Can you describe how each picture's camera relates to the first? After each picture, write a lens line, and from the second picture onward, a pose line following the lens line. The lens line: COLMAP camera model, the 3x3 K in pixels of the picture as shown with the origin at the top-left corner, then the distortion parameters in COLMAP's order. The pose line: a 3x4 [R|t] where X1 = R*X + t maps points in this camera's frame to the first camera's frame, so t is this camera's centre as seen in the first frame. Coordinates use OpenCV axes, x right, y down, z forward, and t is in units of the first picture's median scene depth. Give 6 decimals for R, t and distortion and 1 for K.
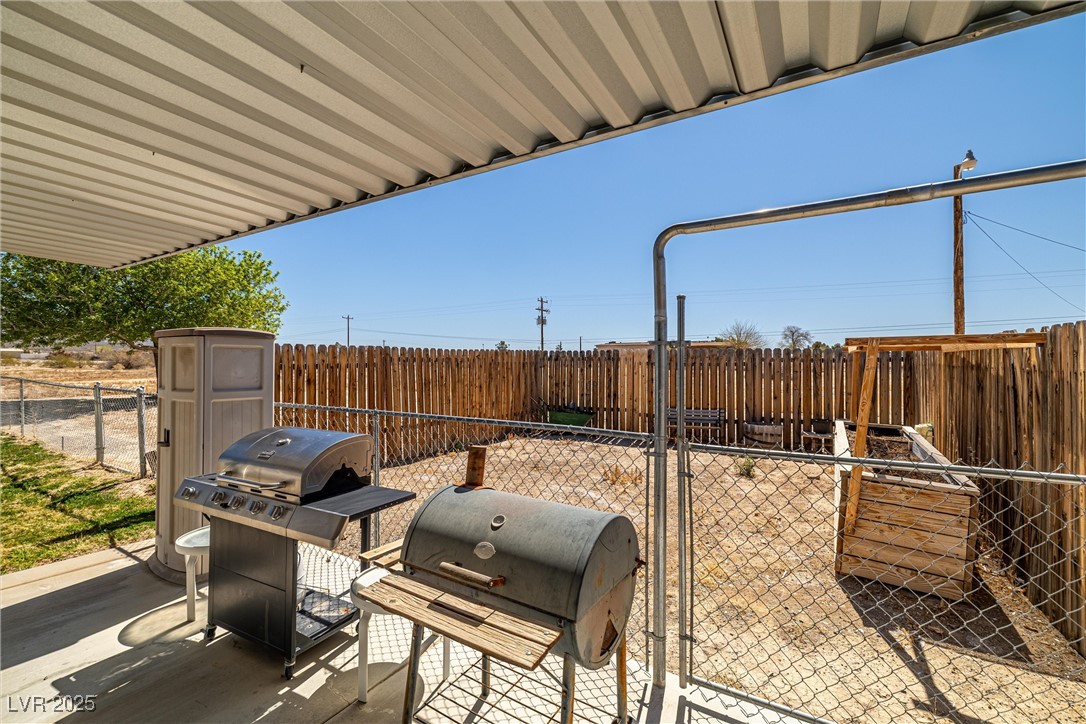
lens RADIAL K [[456.7, 0, 538.2], [0, 456.7, 360.0], [0, 0, 1]] dist [0.000137, 0.000064]
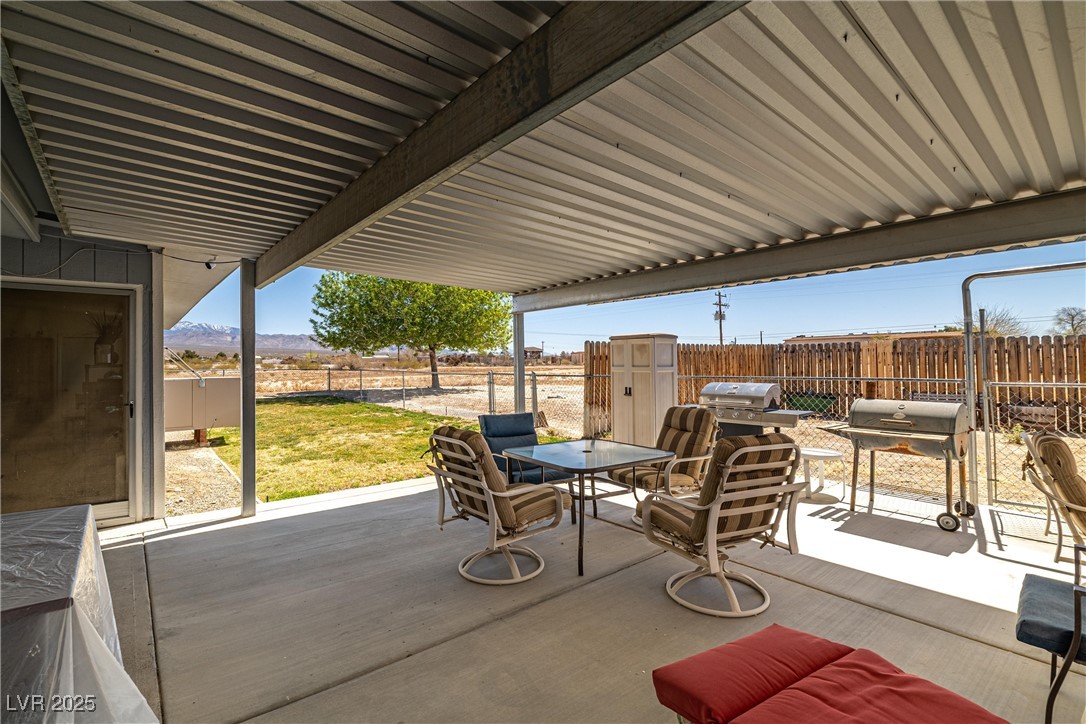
lens RADIAL K [[465.0, 0, 541.6], [0, 465.0, 351.1], [0, 0, 1]] dist [0.002648, 0.000438]
pose [[0.941786, -0.020477, -0.335589, -0.218733], [0.014692, 0.999697, -0.019768, 0.014741], [0.335892, 0.013687, 0.941801, -0.416880]]
